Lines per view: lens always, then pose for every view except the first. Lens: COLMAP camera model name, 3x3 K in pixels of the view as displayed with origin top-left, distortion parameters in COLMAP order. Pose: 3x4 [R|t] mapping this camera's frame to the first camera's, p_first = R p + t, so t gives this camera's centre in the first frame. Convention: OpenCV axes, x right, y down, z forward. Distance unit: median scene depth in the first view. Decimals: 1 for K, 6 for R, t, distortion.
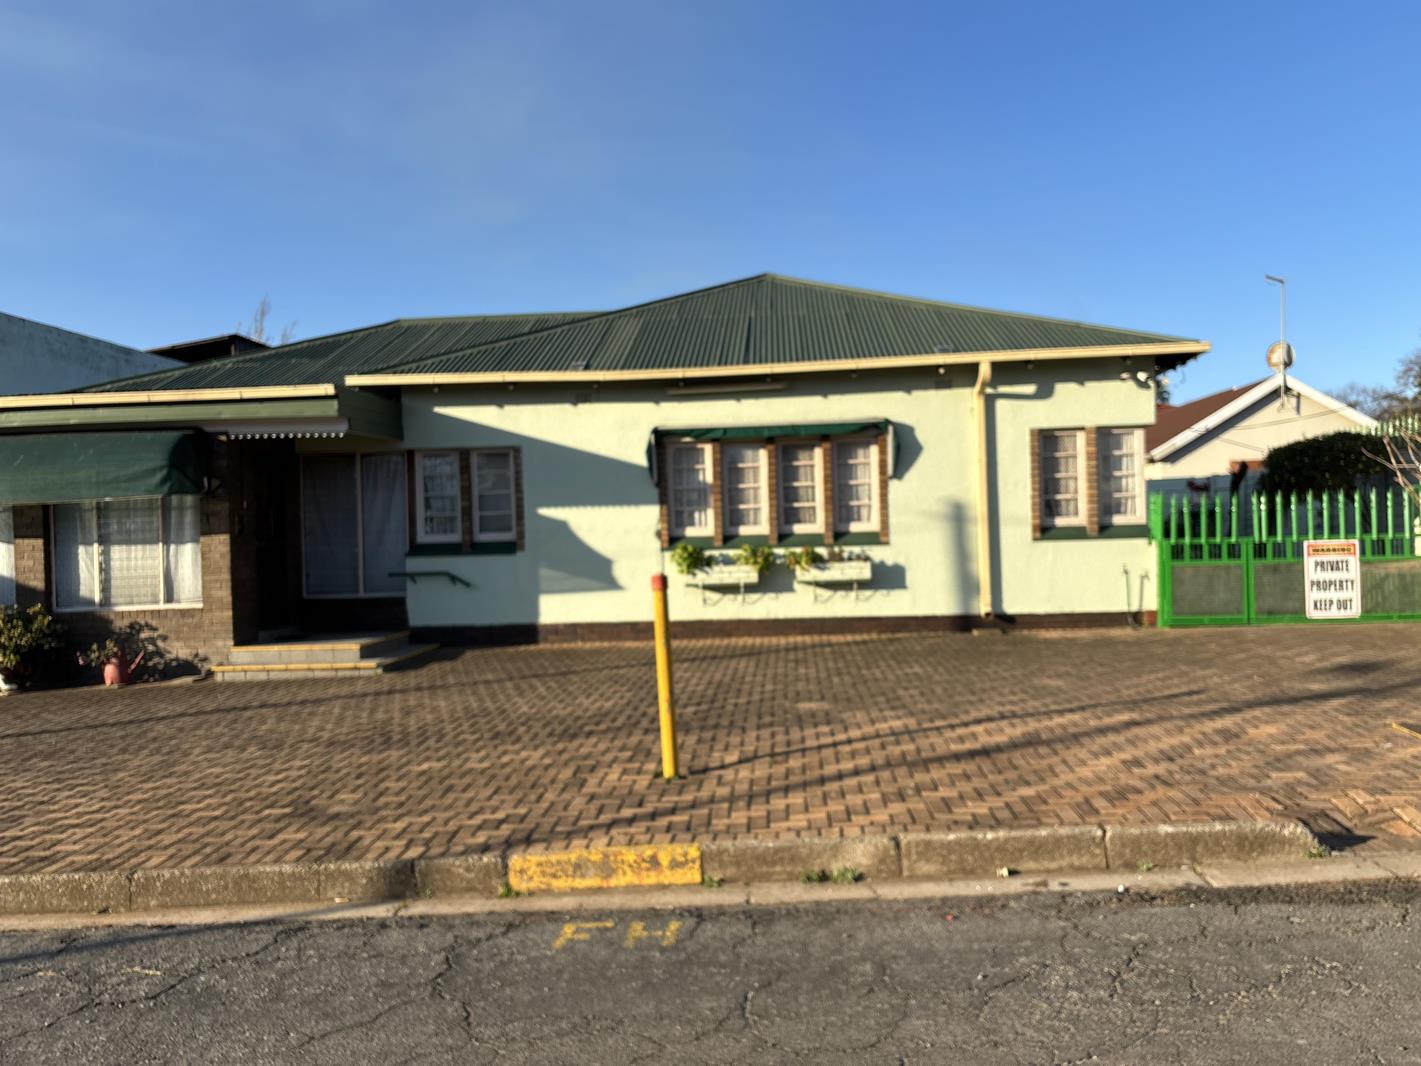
lens RADIAL K [[587.7, 0, 717.1], [0, 587.7, 535.6], [0, 0, 1]] dist [0.000112, 0.004497]
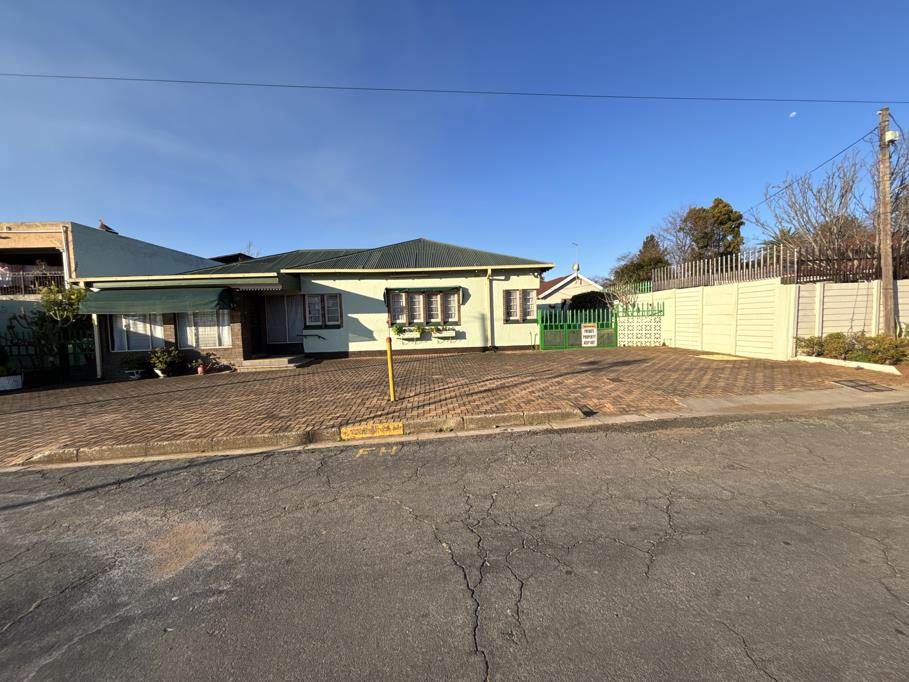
lens RADIAL K [[375.9, 0, 458.7], [0, 375.9, 342.6], [0, 0, 1]] dist [0.000112, 0.004497]
pose [[0.959280, -0.016915, 0.281949, -0.296903], [0.001812, 0.998553, 0.053742, -0.000898], [-0.282451, -0.051043, 0.957923, -0.966731]]
